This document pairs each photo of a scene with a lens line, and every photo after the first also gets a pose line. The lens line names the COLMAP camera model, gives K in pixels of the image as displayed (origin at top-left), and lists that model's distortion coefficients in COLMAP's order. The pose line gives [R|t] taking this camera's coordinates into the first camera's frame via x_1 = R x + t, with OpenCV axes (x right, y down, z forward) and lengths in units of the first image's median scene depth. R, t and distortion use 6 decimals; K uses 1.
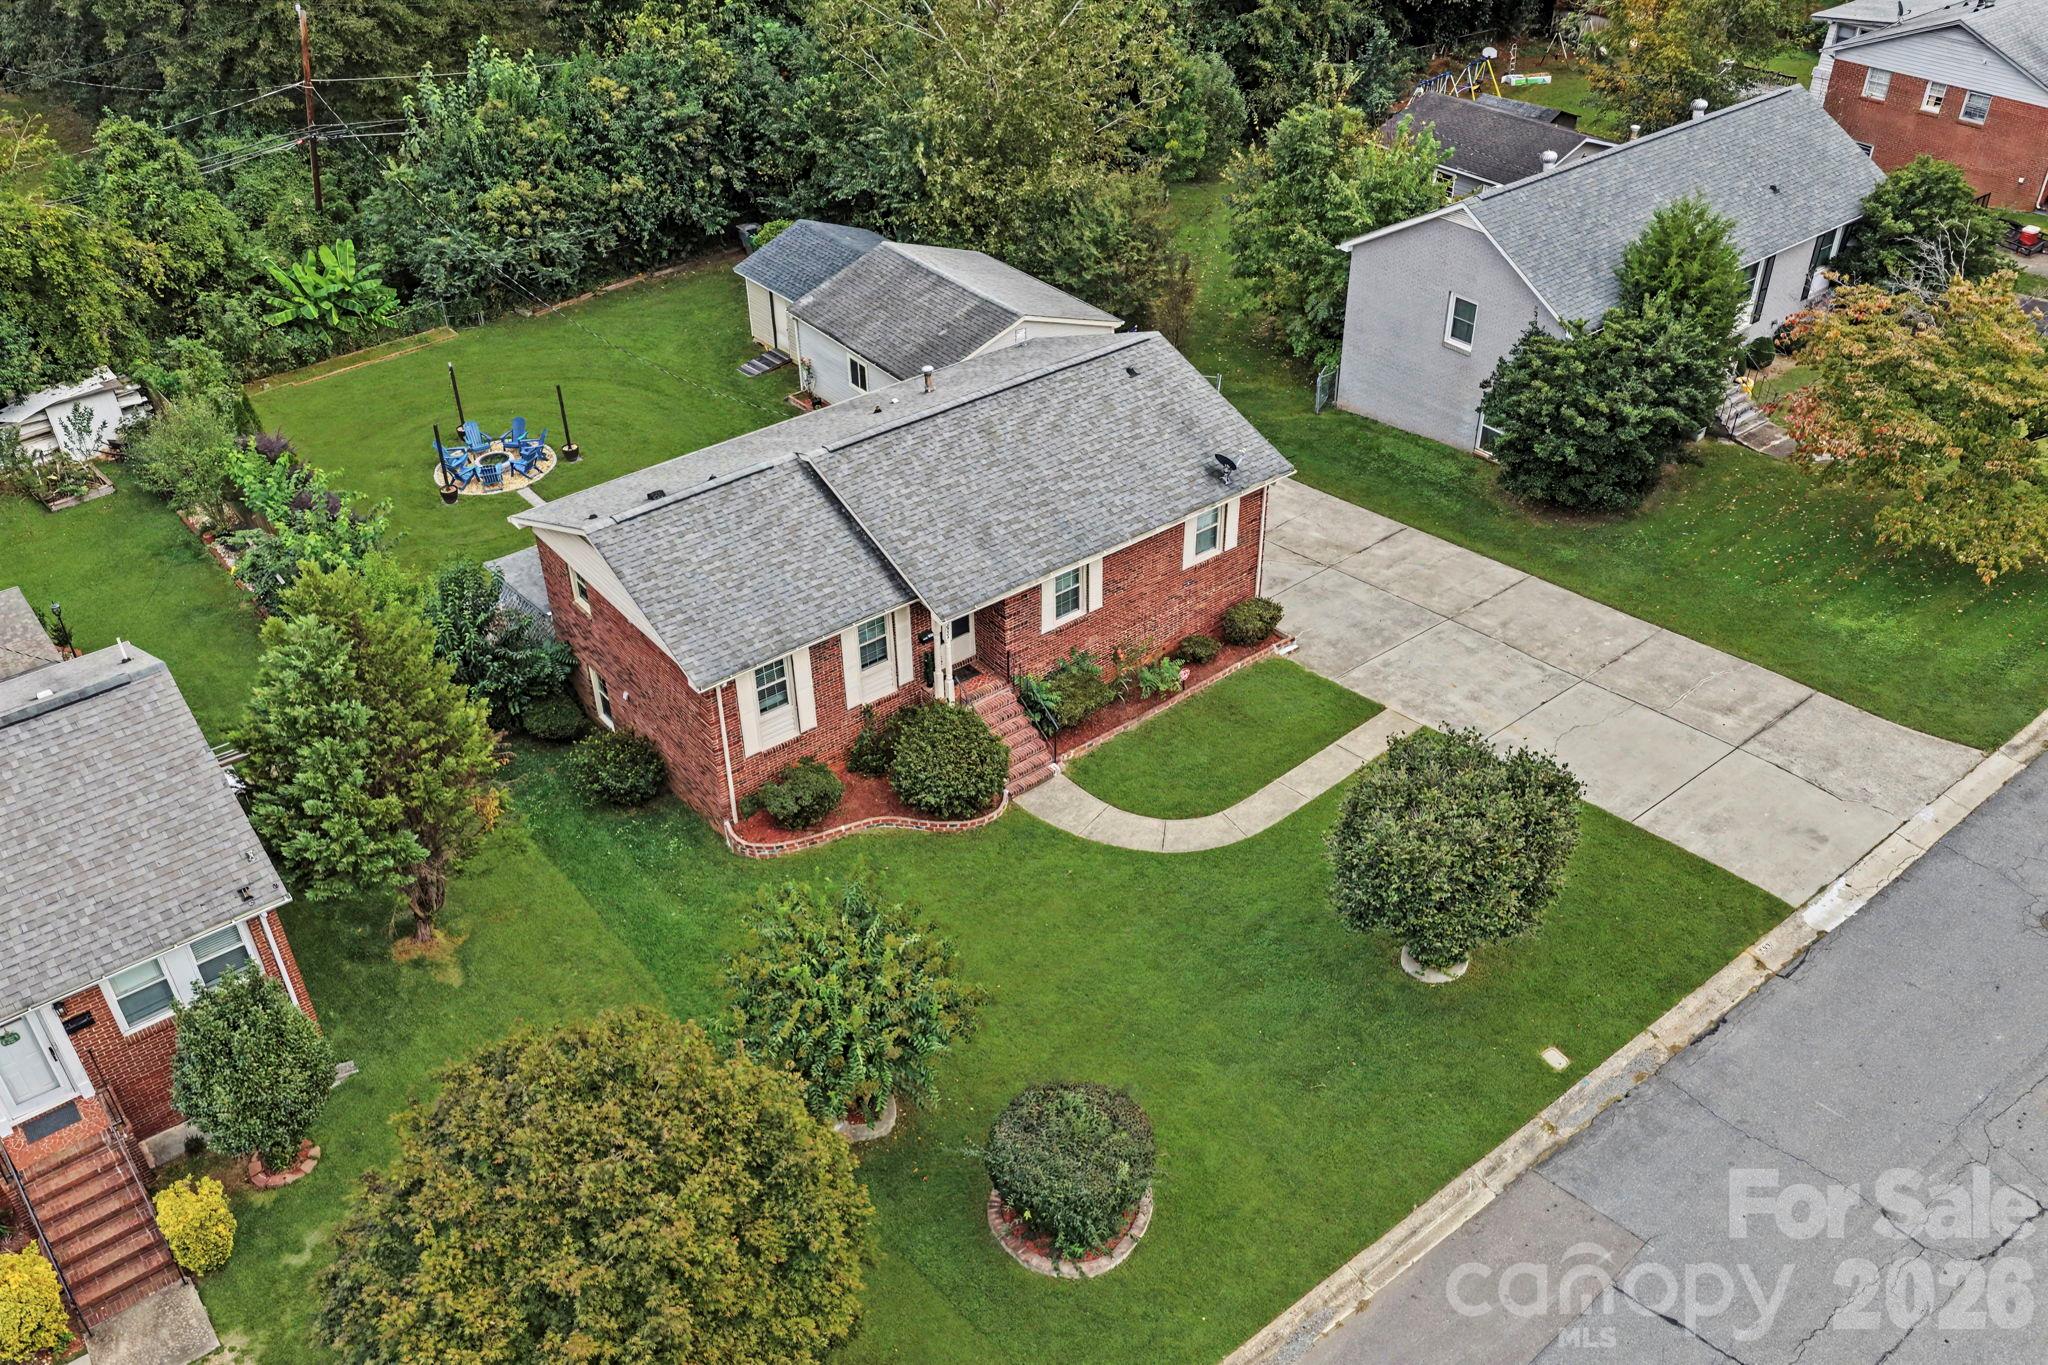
lens RADIAL K [[1736.8, 0, 1019.0], [0, 1736.8, 654.6], [0, 0, 1]] dist [-0.008336, -0.011887]
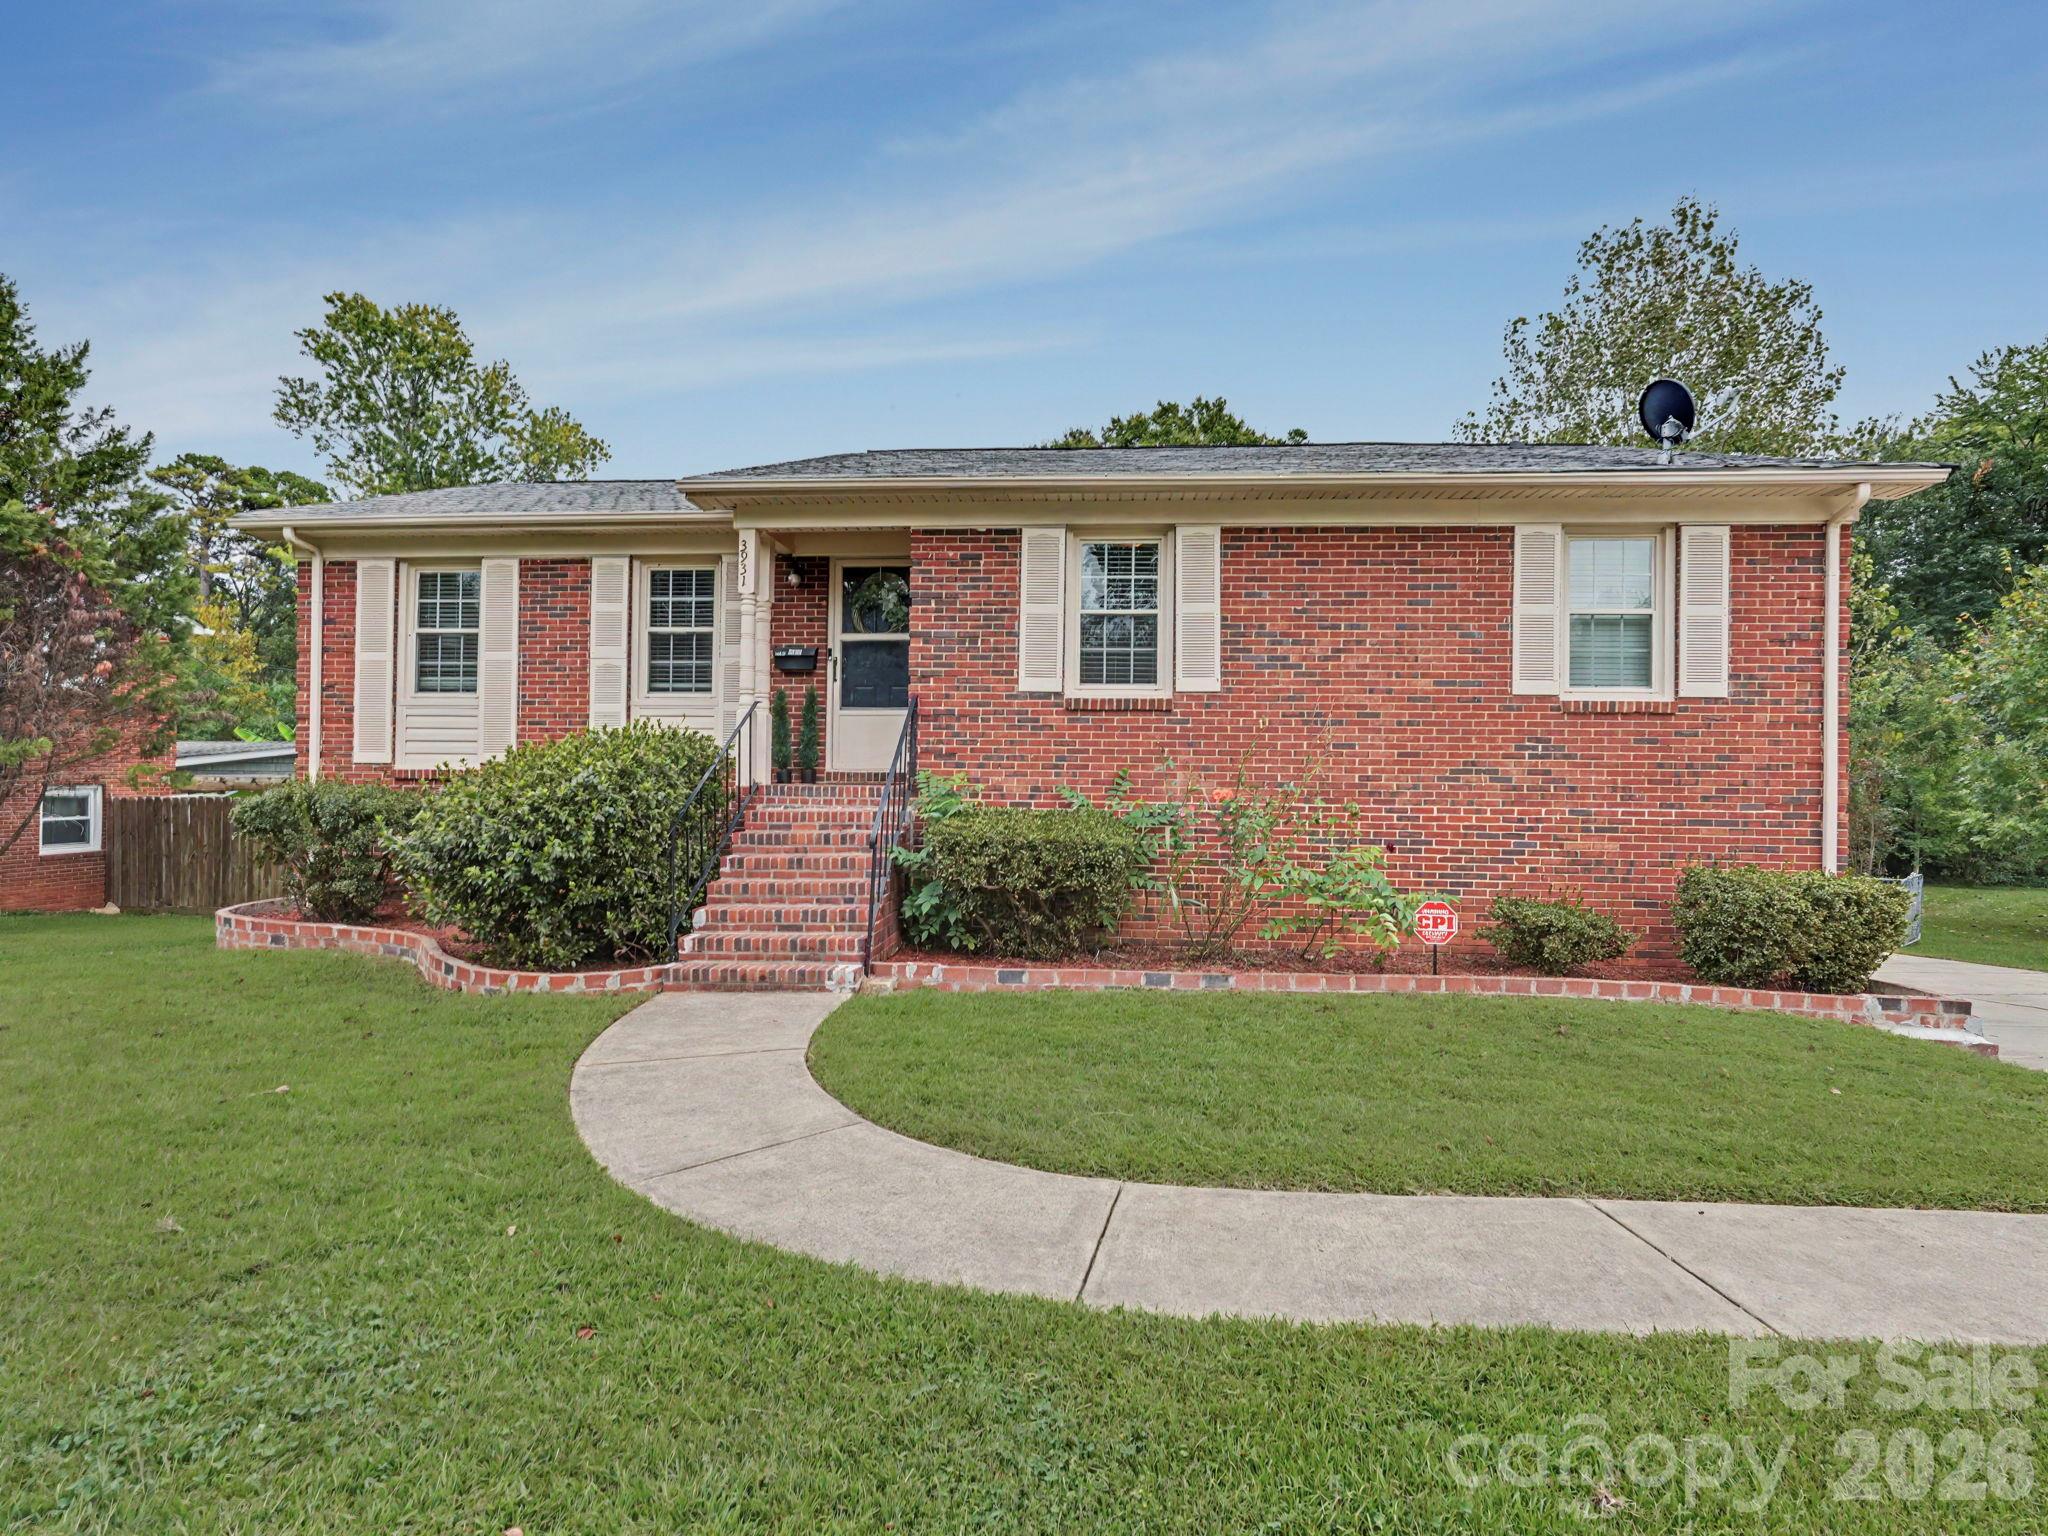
lens RADIAL K [[998.7, 0, 1024.8], [0, 998.7, 775.5], [0, 0, 1]] dist [-0.000987, 0.001420]
pose [[0.750459, 0.031157, -0.660183, 0.162823], [-0.403395, 0.812840, -0.420195, 0.098448], [0.523531, 0.581653, 0.622572, 0.862265]]
